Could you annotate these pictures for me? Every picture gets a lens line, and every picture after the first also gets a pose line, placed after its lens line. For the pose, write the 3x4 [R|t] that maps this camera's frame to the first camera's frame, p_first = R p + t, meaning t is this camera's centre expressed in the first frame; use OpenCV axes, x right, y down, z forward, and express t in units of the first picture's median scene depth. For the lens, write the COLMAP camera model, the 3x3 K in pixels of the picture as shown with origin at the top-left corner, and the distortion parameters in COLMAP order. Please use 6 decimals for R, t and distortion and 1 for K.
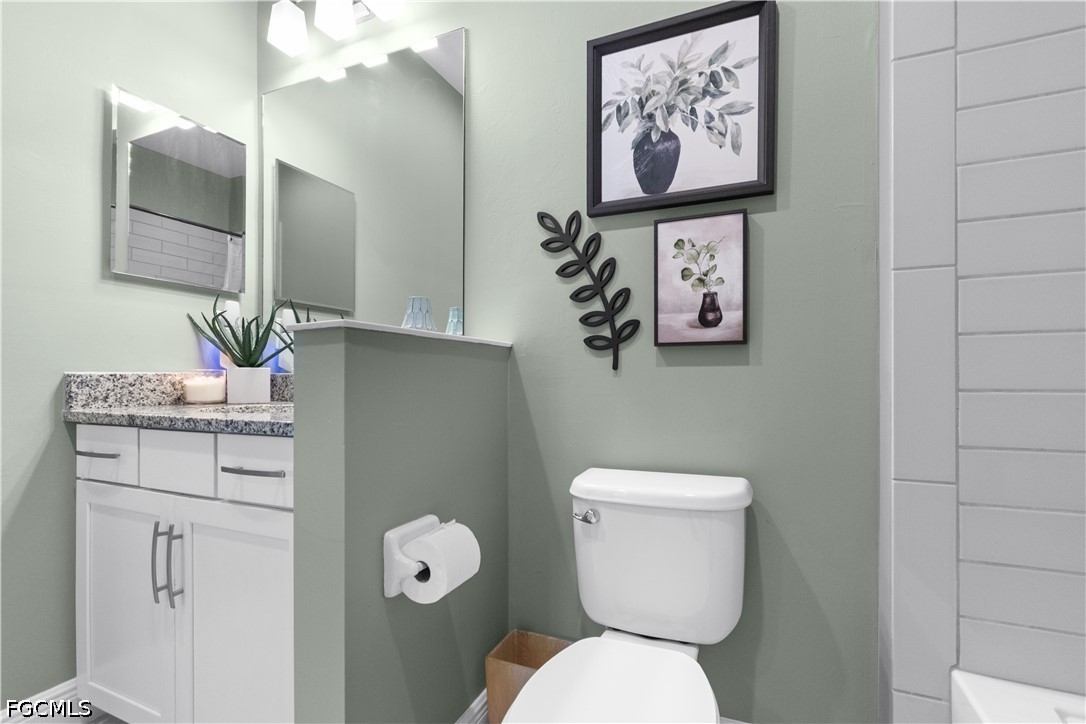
lens RADIAL K [[499.7, 0, 543.0], [0, 499.7, 362.0], [0, 0, 1]] dist [0.006064, 0.000373]
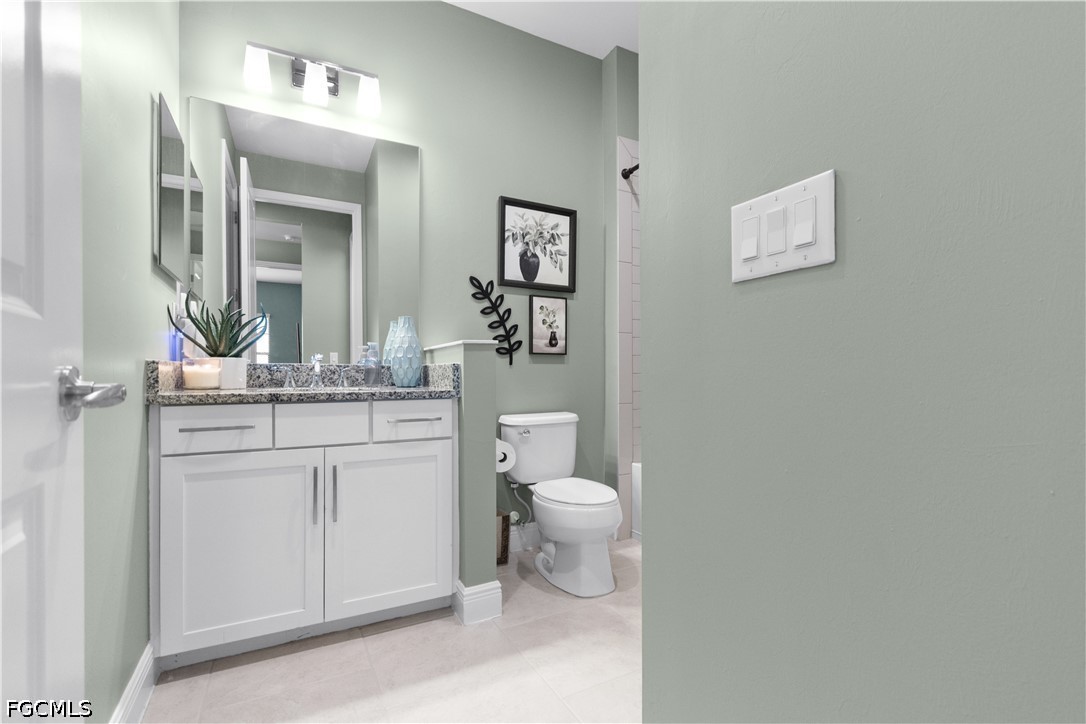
lens RADIAL K [[499.7, 0, 543.0], [0, 499.7, 362.0], [0, 0, 1]] dist [0.006064, 0.000373]
pose [[0.622607, 0.018514, 0.782316, -1.395963], [-0.023772, 0.999706, -0.004740, 0.011730], [-0.782174, -0.015646, 0.622864, -0.365594]]
